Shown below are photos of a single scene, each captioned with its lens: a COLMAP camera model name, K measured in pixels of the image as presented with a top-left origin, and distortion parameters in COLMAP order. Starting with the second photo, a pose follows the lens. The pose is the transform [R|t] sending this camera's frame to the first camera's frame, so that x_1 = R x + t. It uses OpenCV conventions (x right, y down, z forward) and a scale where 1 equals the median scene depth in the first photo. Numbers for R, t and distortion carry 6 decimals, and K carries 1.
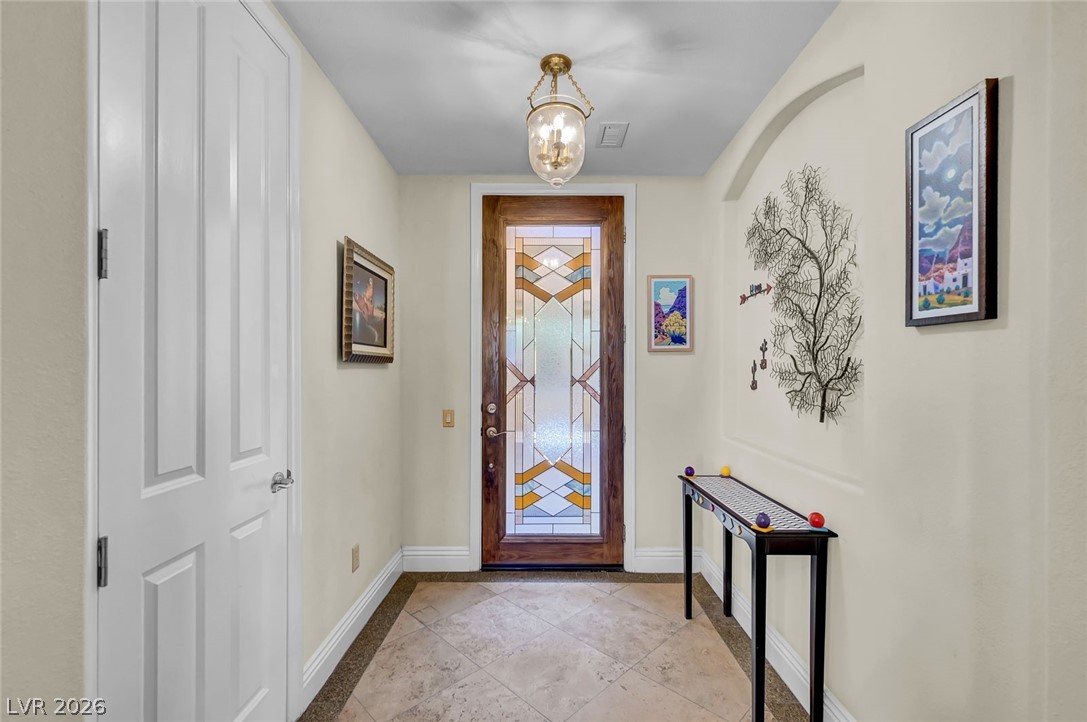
lens RADIAL K [[462.0, 0, 547.8], [0, 462.0, 368.6], [0, 0, 1]] dist [-0.003944, 0.001182]
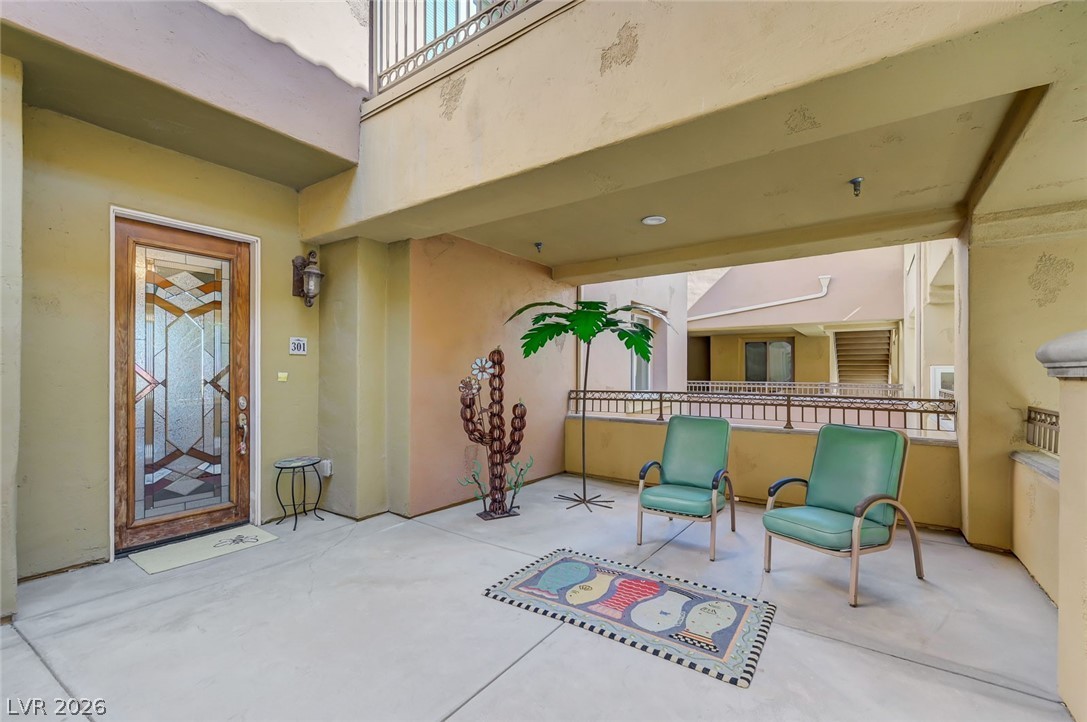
lens RADIAL K [[462.0, 0, 546.7], [0, 462.0, 365.0], [0, 0, 1]] dist [-0.003944, 0.001182]
pose [[0.579882, 0.007434, 0.814667, -0.421303], [-0.006361, 0.999969, -0.004597, -0.019849], [-0.814676, -0.002516, 0.579911, -0.461609]]
